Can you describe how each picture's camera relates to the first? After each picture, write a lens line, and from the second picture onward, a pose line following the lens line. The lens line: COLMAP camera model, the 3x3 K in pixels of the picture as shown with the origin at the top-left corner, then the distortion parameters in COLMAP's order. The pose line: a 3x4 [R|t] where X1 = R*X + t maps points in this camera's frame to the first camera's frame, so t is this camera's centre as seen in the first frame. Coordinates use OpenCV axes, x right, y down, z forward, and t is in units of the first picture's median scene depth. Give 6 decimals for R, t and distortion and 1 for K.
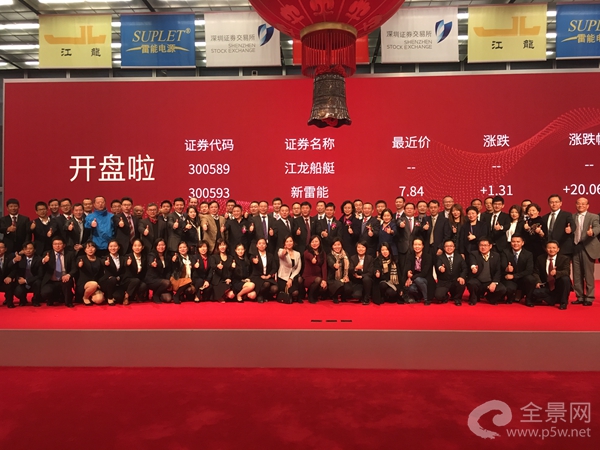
lens RADIAL K [[509.2, 0, 303.4], [0, 509.2, 225.0], [0, 0, 1]] dist [0.060066, -0.092835]
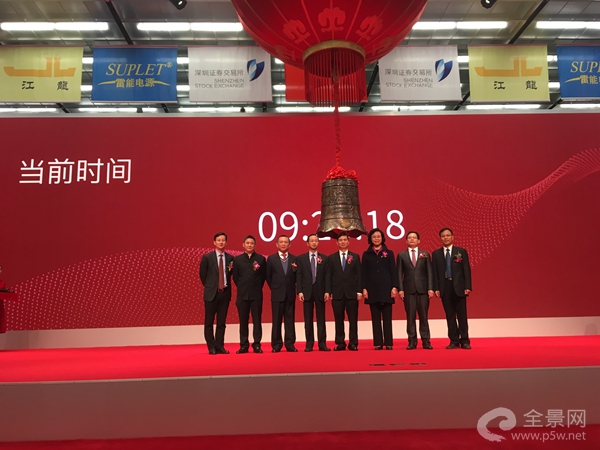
lens RADIAL K [[509.2, 0, 301.5], [0, 509.2, 227.1], [0, 0, 1]] dist [0.060066, -0.092835]
pose [[0.996518, -0.003020, 0.083329, -0.069356], [0.015968, 0.987759, -0.155168, 0.052148], [-0.081840, 0.155958, 0.984367, 0.132243]]
